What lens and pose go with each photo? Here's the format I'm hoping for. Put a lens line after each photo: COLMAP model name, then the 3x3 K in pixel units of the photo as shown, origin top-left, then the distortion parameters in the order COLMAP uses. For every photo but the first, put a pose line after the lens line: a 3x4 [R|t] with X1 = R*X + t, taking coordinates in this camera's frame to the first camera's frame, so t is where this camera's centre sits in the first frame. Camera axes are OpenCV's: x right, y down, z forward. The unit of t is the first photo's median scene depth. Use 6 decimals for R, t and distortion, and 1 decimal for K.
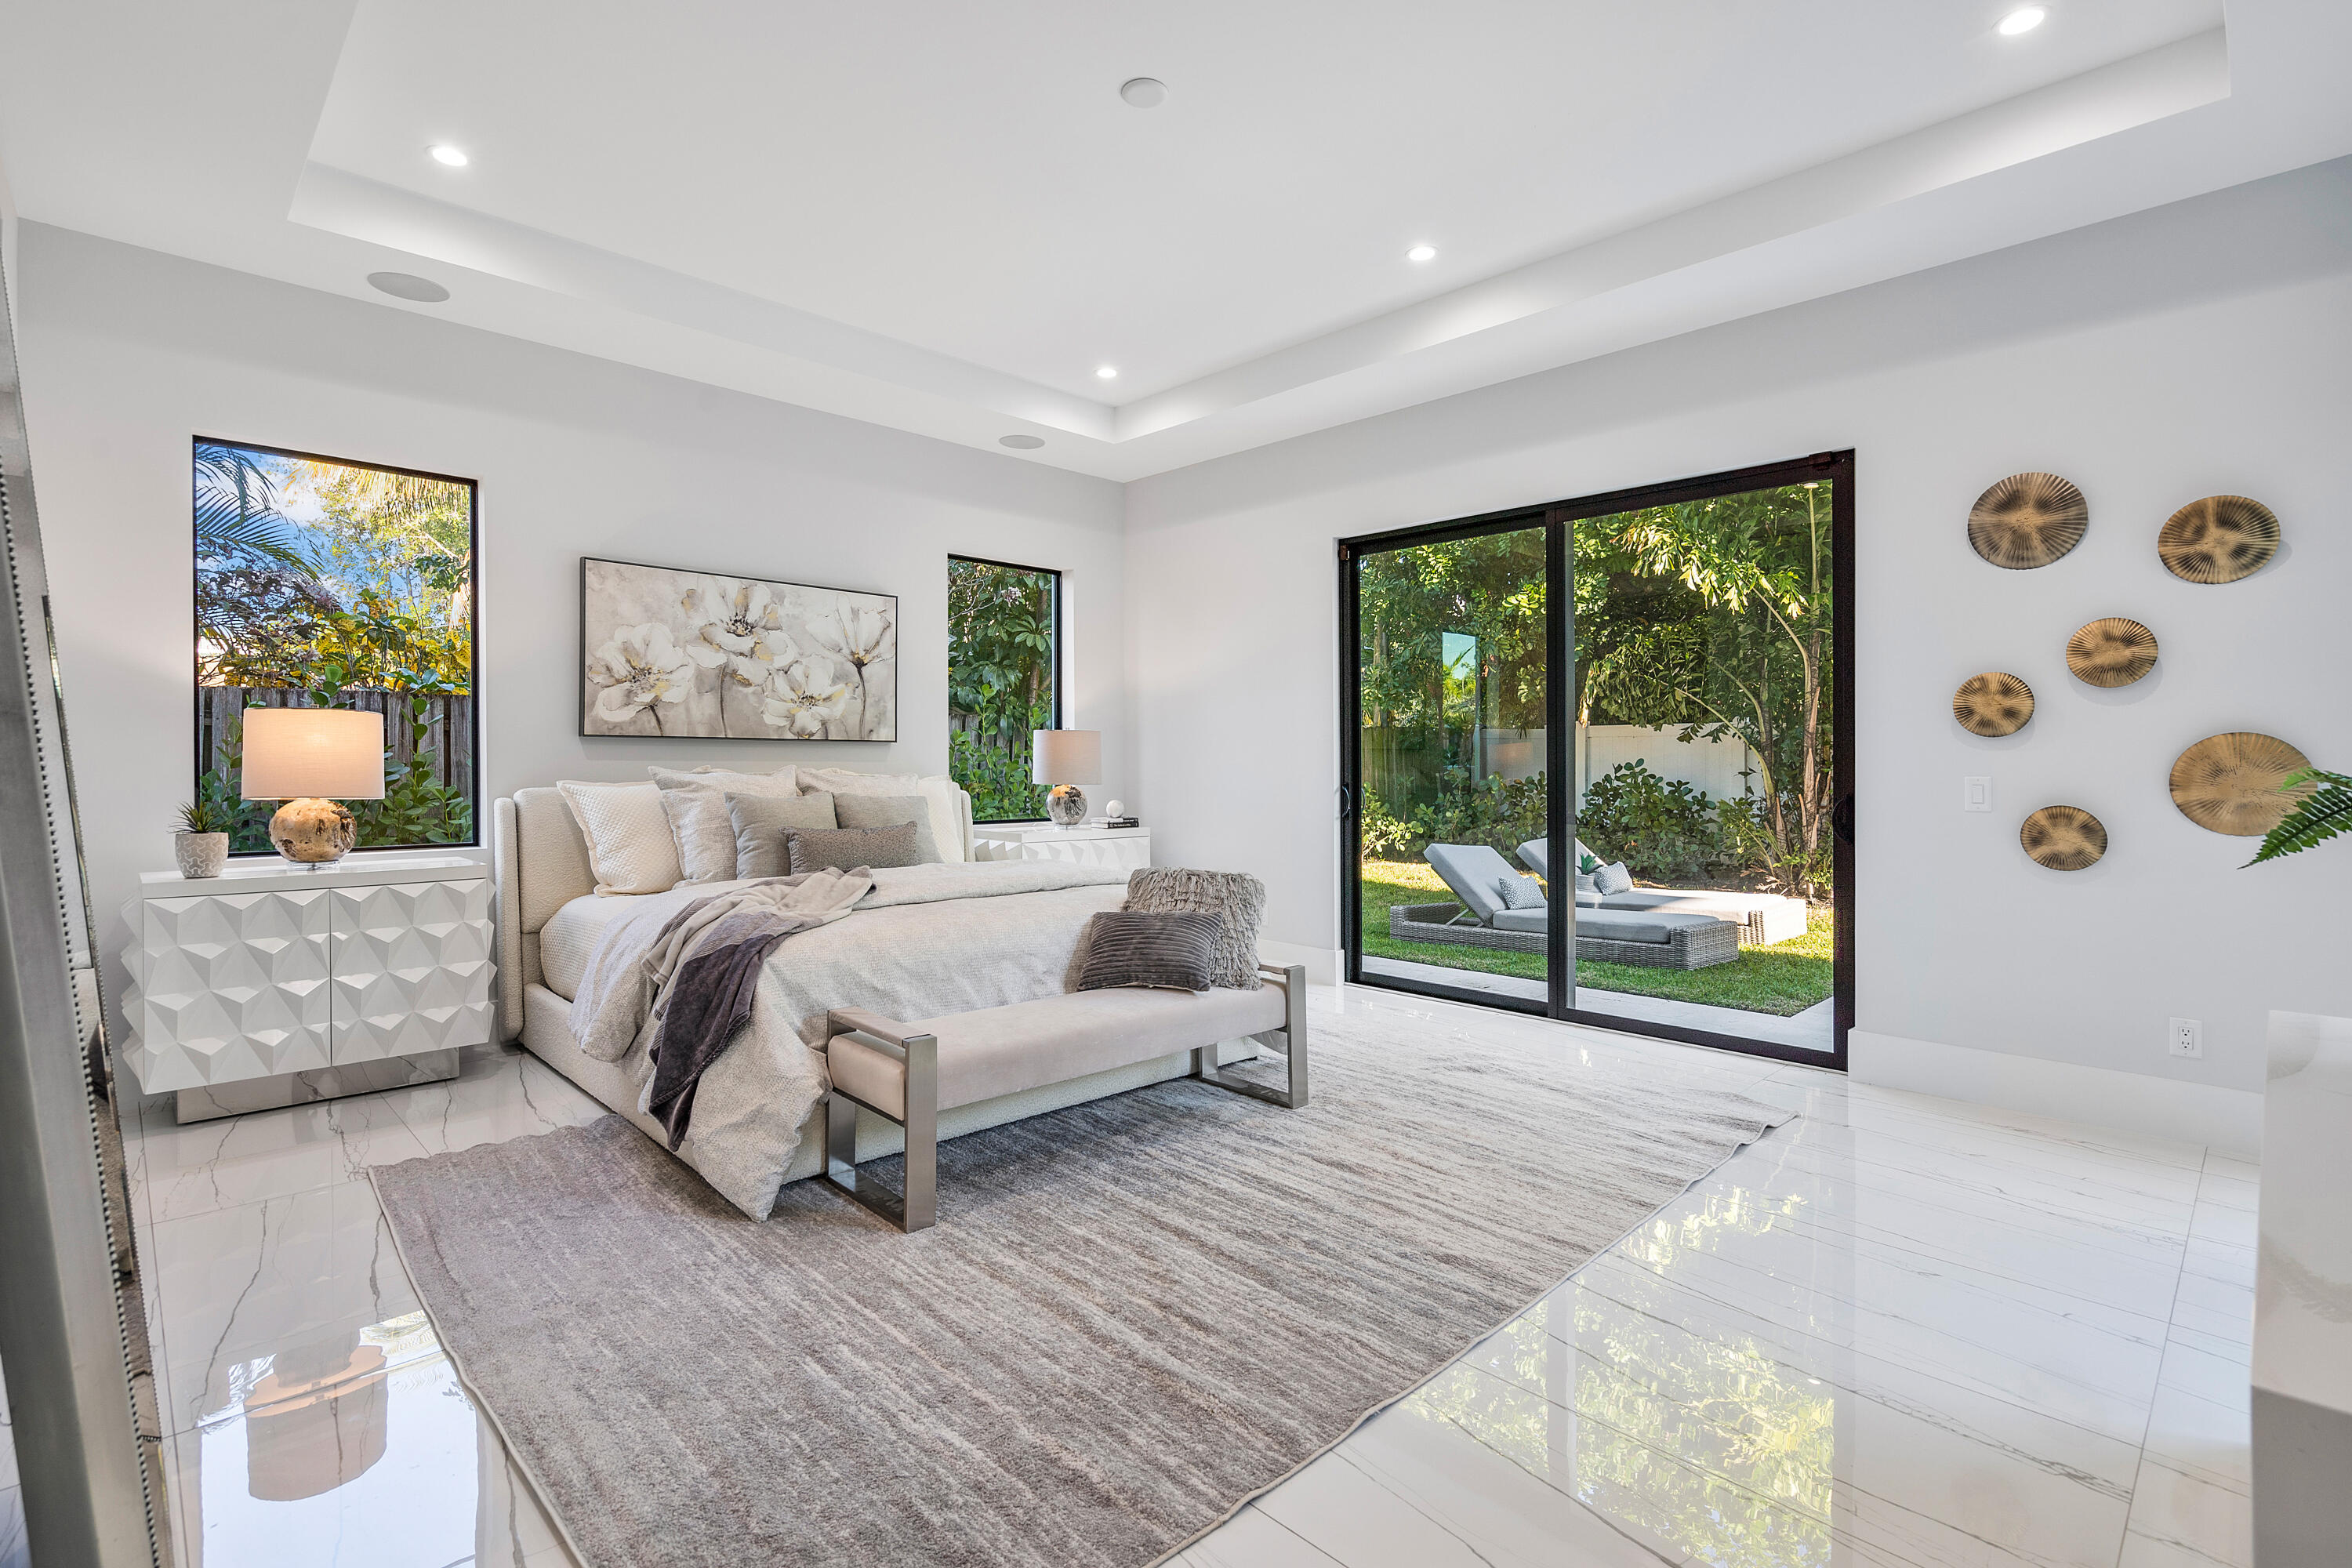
lens RADIAL K [[1093.1, 0, 1188.1], [0, 1093.1, 777.9], [0, 0, 1]] dist [-0.003405, -0.000225]
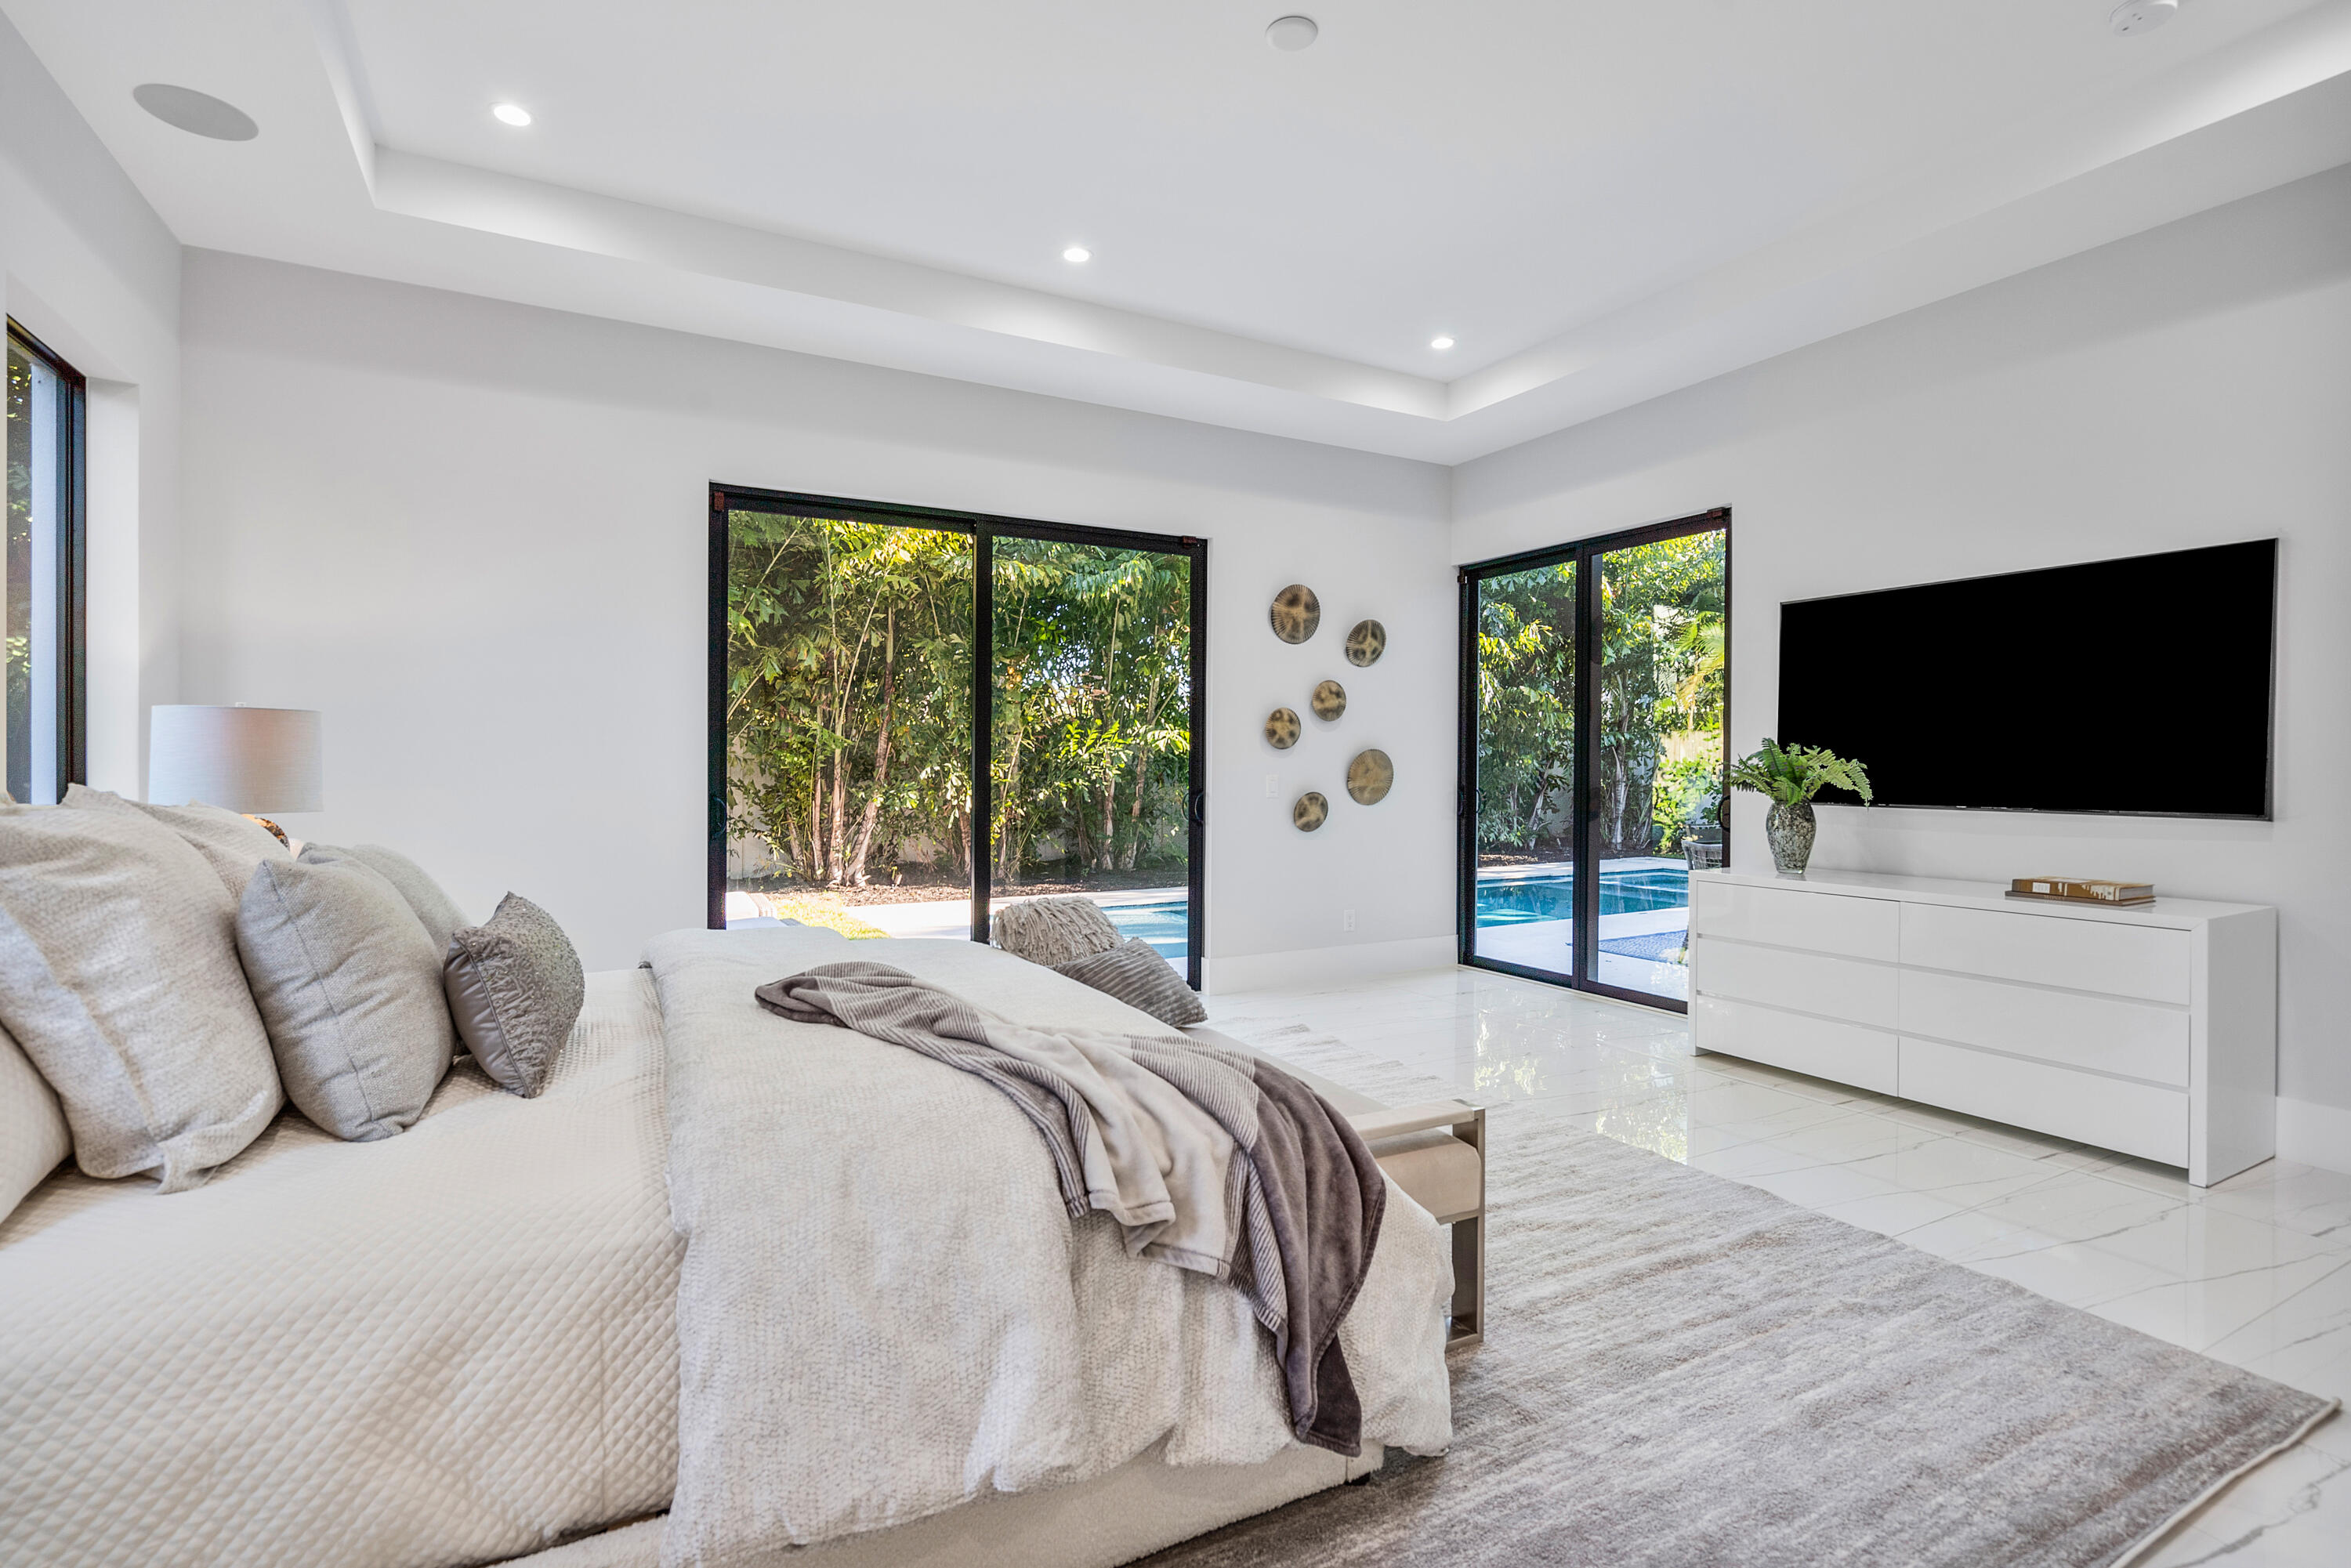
lens RADIAL K [[1092.6, 0, 1182.1], [0, 1092.6, 769.8], [0, 0, 1]] dist [-0.003405, -0.000225]
pose [[0.271322, -0.005206, 0.962475, -0.841214], [0.014797, 0.999890, 0.001237, -0.012673], [-0.962375, 0.013906, 0.271369, 0.751576]]
